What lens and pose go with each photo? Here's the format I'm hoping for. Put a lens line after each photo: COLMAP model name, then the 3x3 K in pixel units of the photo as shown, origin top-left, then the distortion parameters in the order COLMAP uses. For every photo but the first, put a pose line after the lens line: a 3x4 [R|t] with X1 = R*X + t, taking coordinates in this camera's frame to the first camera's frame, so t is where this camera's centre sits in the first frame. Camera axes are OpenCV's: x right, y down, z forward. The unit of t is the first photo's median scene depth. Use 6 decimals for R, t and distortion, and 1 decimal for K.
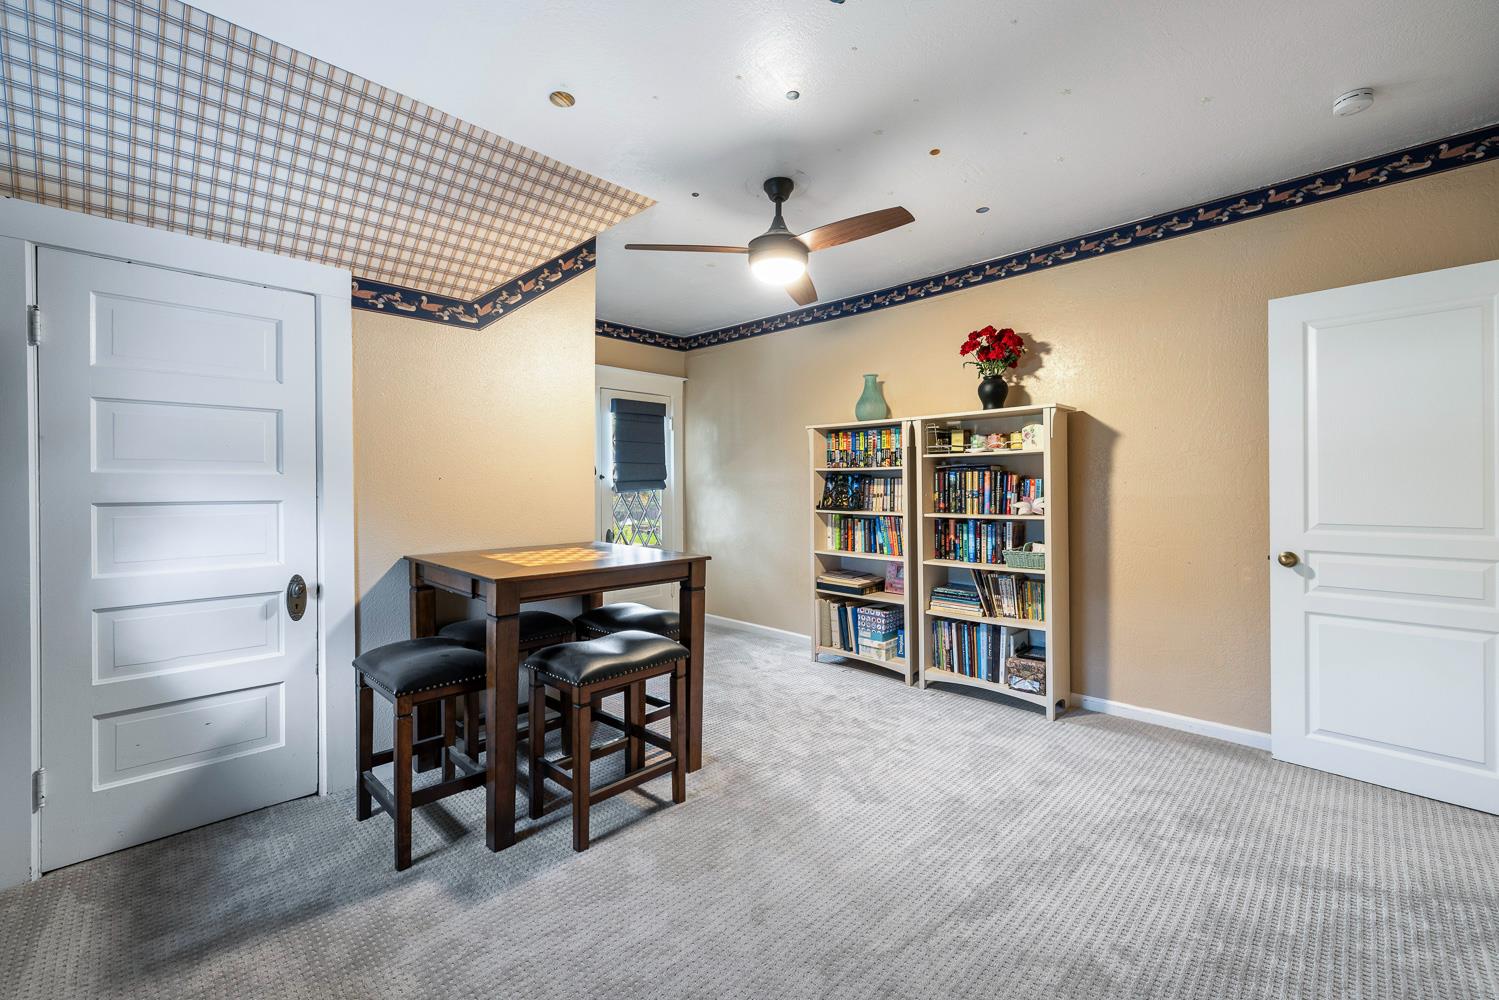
lens RADIAL K [[623.4, 0, 744.8], [0, 623.4, 490.7], [0, 0, 1]] dist [0.000012, 0.000006]
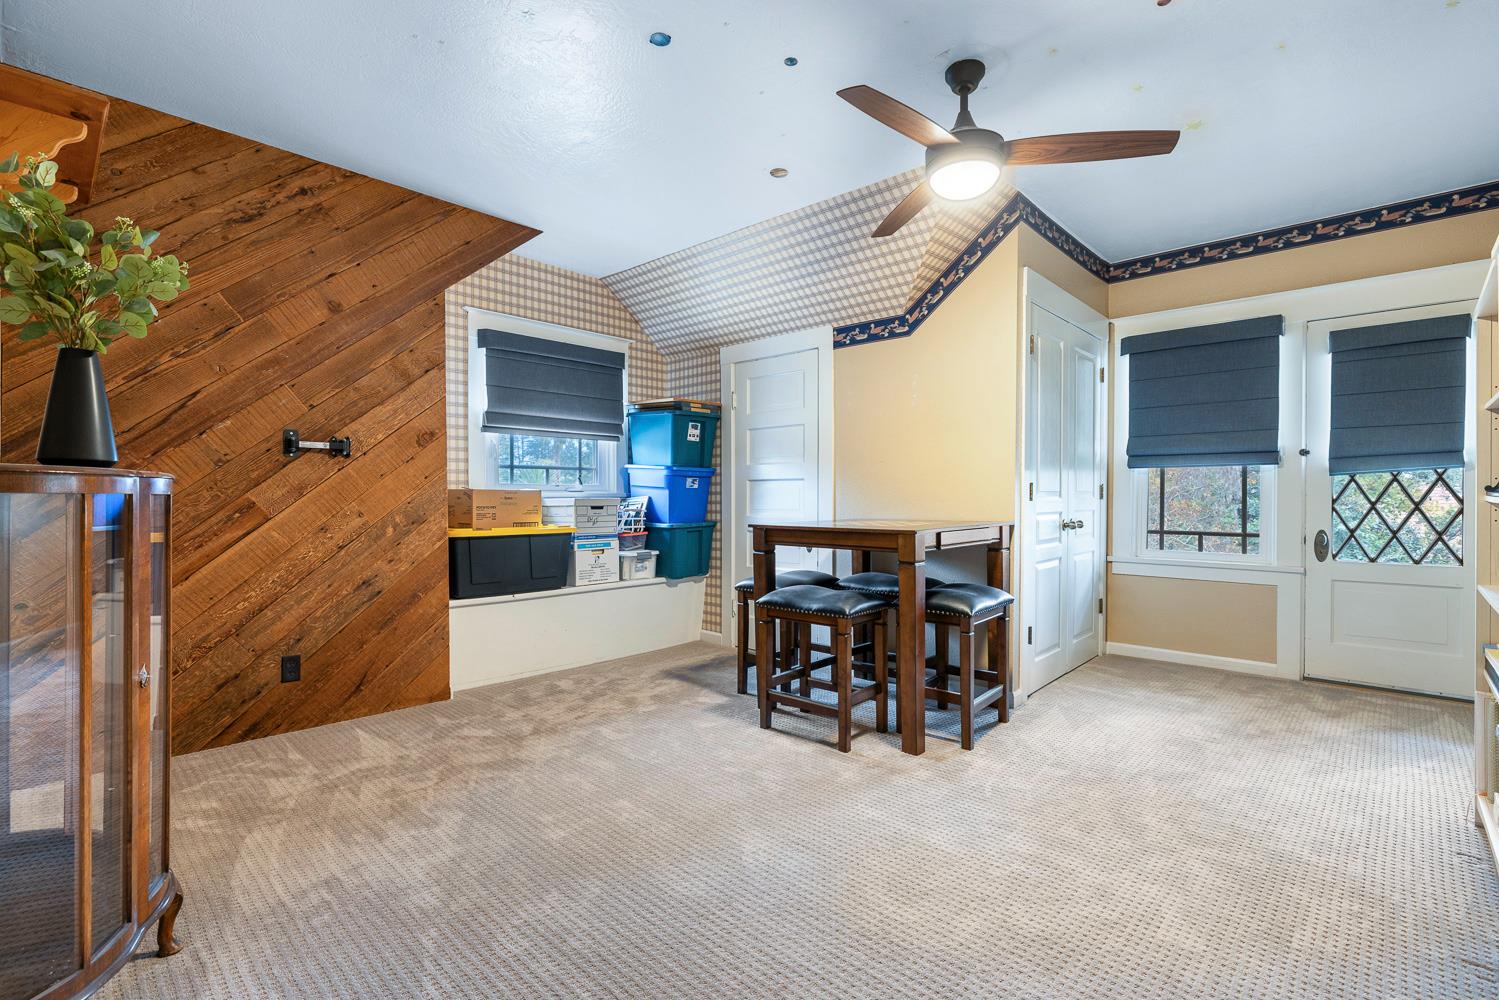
lens RADIAL K [[682.9, 0, 745.0], [0, 682.9, 497.0], [0, 0, 1]] dist [-0.002748, -0.000148]
pose [[0.023821, 0.005151, -0.999703, 0.971156], [-0.006982, 0.999963, 0.004986, 0.051661], [0.999692, 0.006861, 0.023856, 0.730861]]
